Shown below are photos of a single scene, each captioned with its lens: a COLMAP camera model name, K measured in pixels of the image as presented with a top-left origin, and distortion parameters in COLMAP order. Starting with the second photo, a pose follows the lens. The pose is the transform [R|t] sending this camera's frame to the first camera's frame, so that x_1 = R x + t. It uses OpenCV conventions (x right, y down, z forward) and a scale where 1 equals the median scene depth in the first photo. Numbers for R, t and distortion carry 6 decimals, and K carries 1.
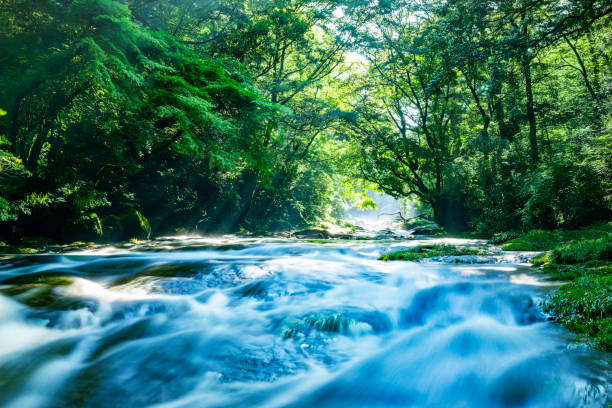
lens RADIAL K [[538.2, 0, 306.0], [0, 538.2, 204.0], [0, 0, 1]] dist [0.002372, 0.002210]
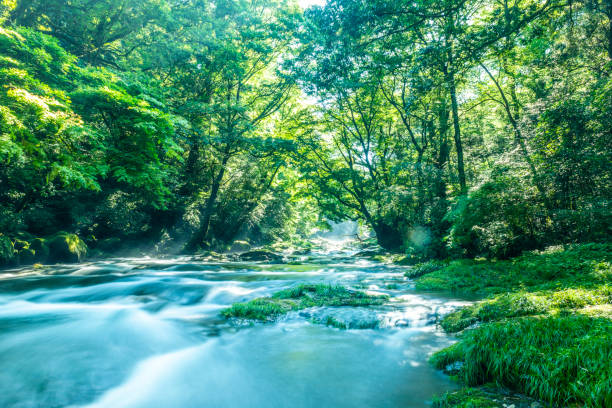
lens RADIAL K [[411.0, 0, 306.0], [0, 411.0, 204.0], [0, 0, 1]] dist [-0.000882, -0.000495]
pose [[0.999600, 0.006186, 0.027599, 0.140151], [-0.004615, 0.998385, -0.056618, -0.001950], [-0.027905, 0.056468, 0.998014, 0.300109]]
